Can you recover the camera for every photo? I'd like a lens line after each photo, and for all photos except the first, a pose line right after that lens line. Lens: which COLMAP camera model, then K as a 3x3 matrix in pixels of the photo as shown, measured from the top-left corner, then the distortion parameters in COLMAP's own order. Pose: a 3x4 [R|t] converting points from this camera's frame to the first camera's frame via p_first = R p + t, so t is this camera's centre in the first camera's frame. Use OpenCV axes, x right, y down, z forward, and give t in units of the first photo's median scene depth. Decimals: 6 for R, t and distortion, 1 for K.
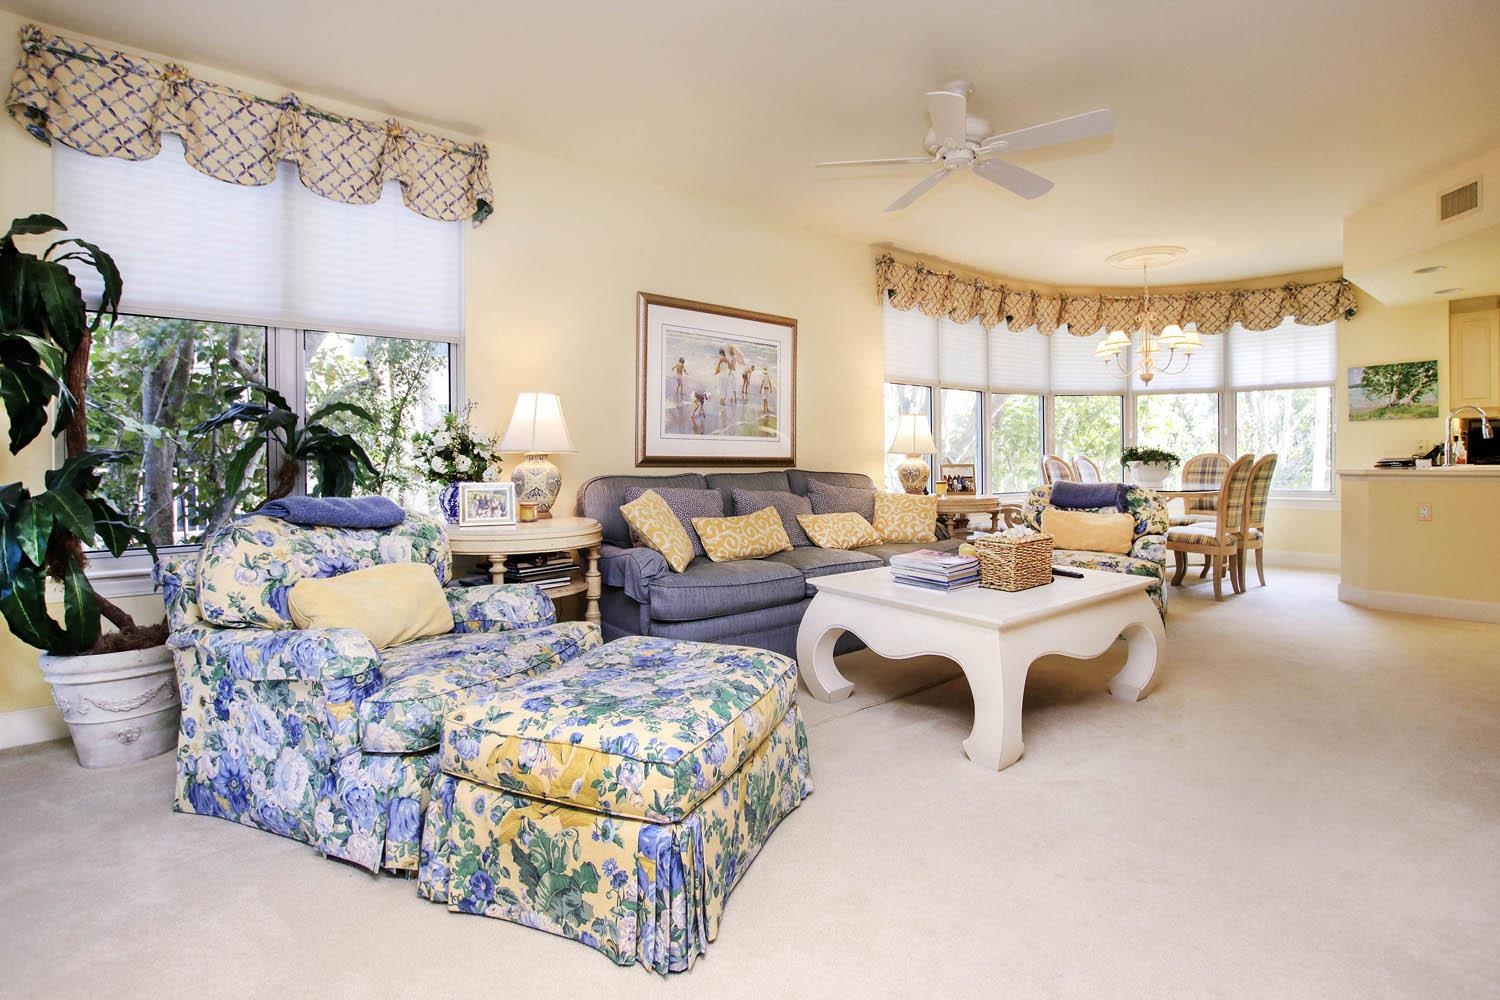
lens RADIAL K [[735.2, 0, 752.2], [0, 735.2, 437.6], [0, 0, 1]] dist [-0.030928, 0.002594]
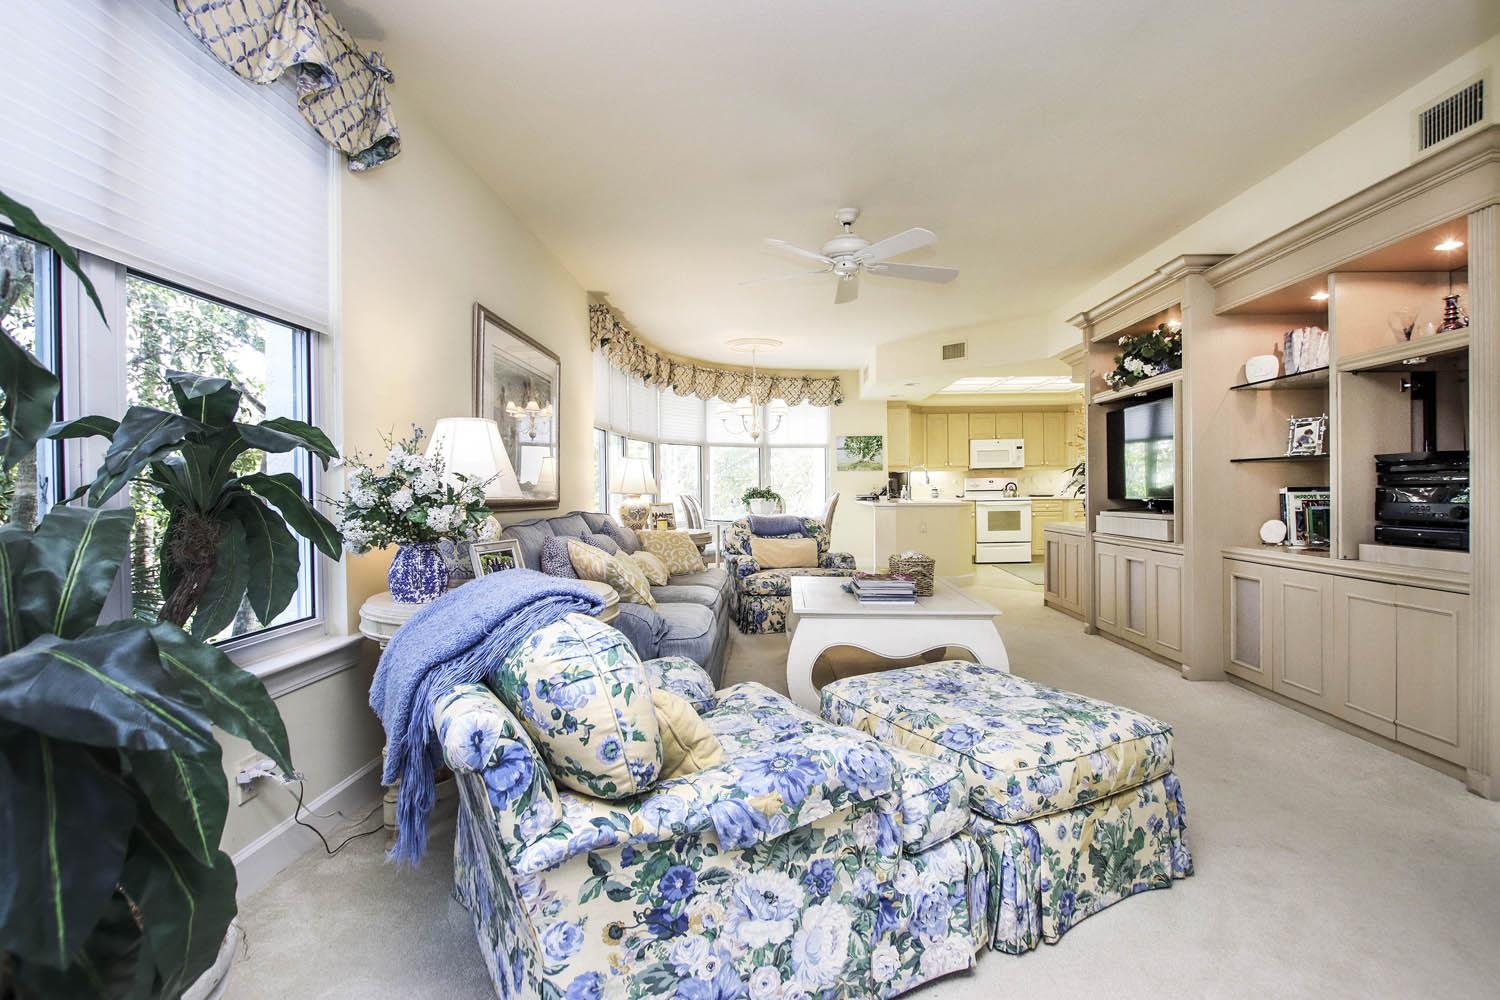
lens RADIAL K [[683.0, 0, 755.2], [0, 683.0, 483.1], [0, 0, 1]] dist [-0.030482, -0.000185]
pose [[0.634971, 0.005511, 0.772516, -1.123656], [-0.015914, 0.999856, 0.005947, -0.008203], [-0.772372, -0.016071, 0.634967, 0.566420]]
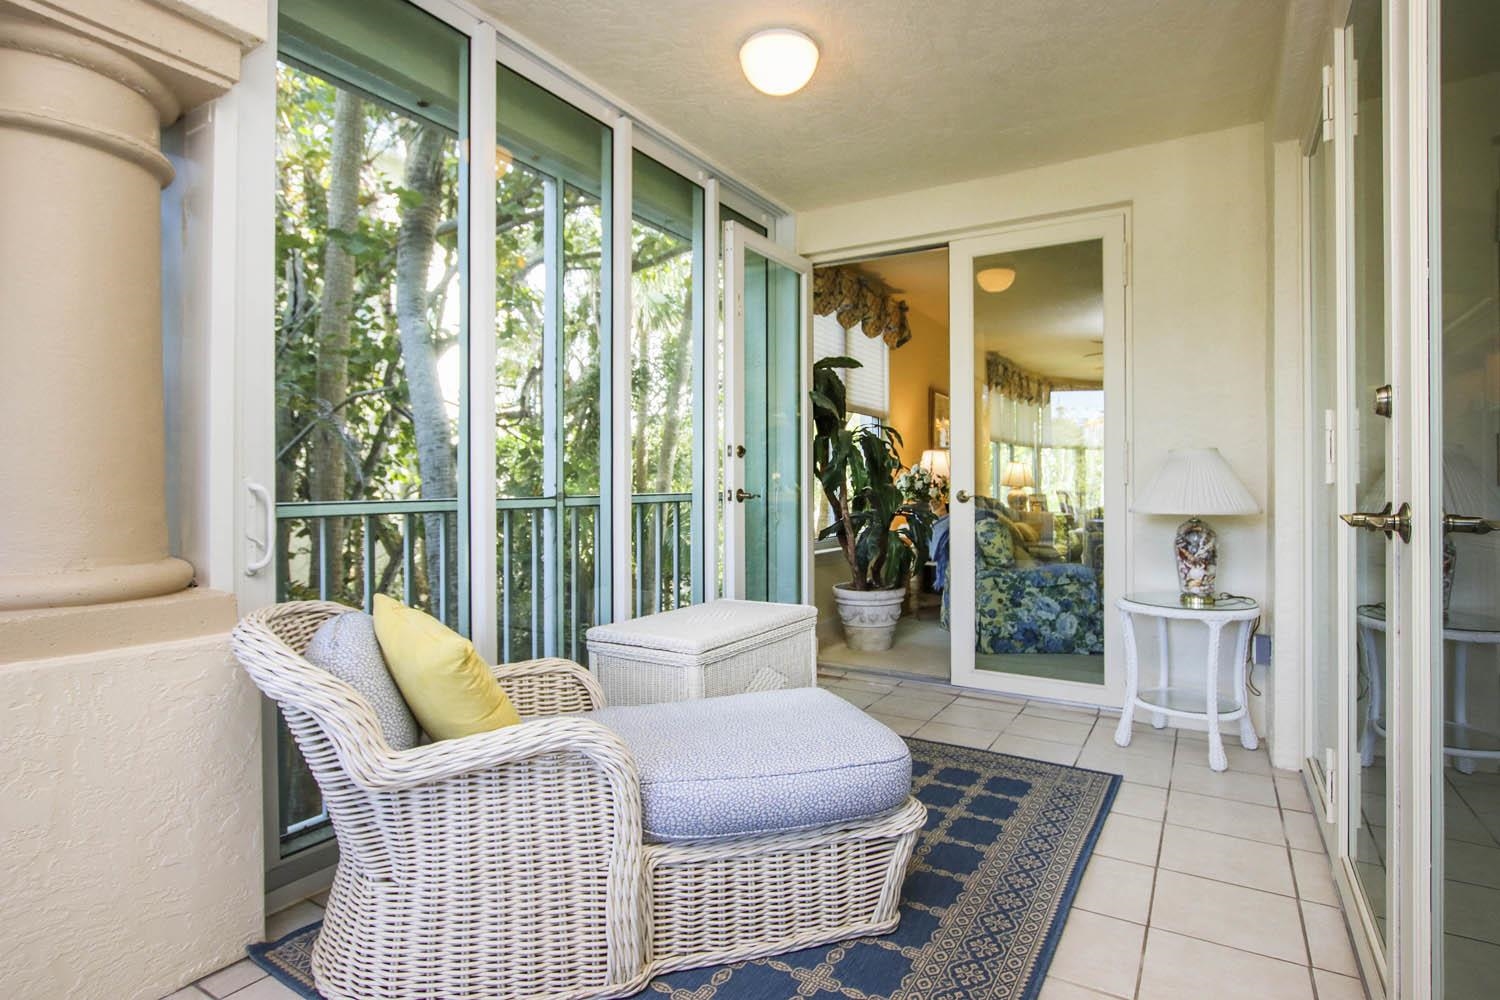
lens RADIAL K [[783.8, 0, 749.9], [0, 783.8, 471.2], [0, 0, 1]] dist [-0.000851, -0.000015]
pose [[0.934677, 0.016946, 0.355094, -2.343912], [-0.022103, 0.999701, 0.010473, -0.039243], [-0.354810, -0.017637, 0.934772, -0.964893]]
